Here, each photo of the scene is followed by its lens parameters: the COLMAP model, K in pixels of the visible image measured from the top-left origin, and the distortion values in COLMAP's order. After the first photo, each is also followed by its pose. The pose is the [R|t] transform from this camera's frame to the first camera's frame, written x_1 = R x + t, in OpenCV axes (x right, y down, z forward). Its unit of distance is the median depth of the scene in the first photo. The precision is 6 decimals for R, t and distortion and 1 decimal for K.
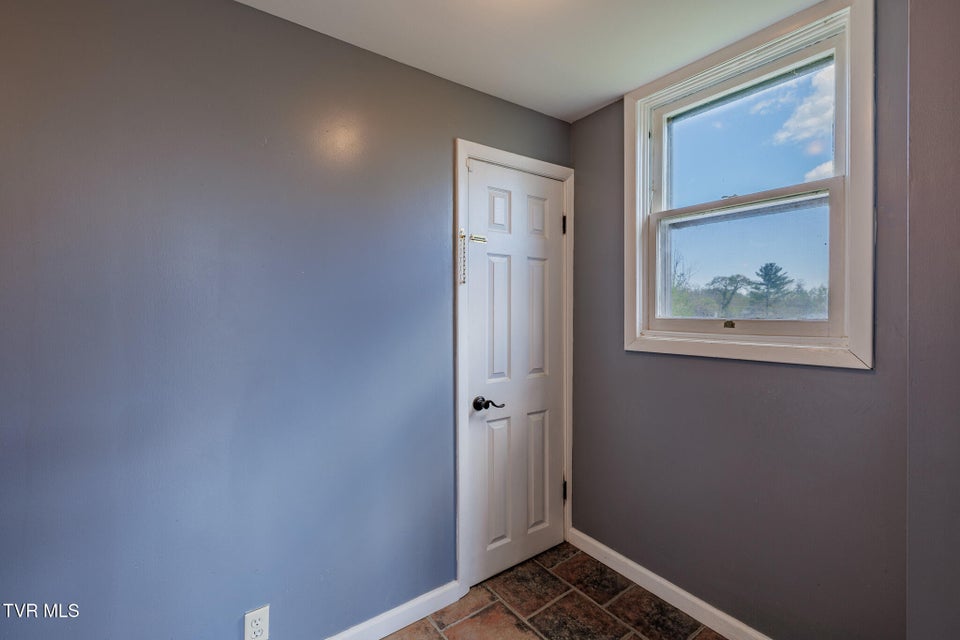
lens RADIAL K [[404.0, 0, 481.5], [0, 404.0, 312.5], [0, 0, 1]] dist [-0.000151, 0.000096]
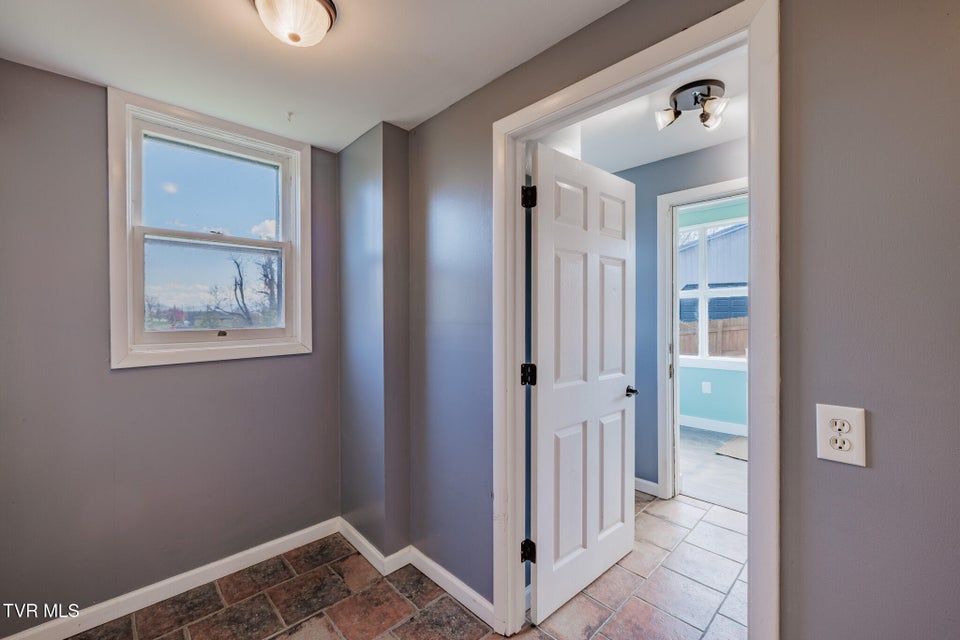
lens RADIAL K [[404.0, 0, 484.1], [0, 404.0, 314.1], [0, 0, 1]] dist [-0.000151, 0.000096]
pose [[-0.143730, 0.000771, 0.989617, -0.708447], [0.010298, 0.999947, 0.000716, -0.022323], [-0.989563, 0.010294, -0.143730, 0.330129]]
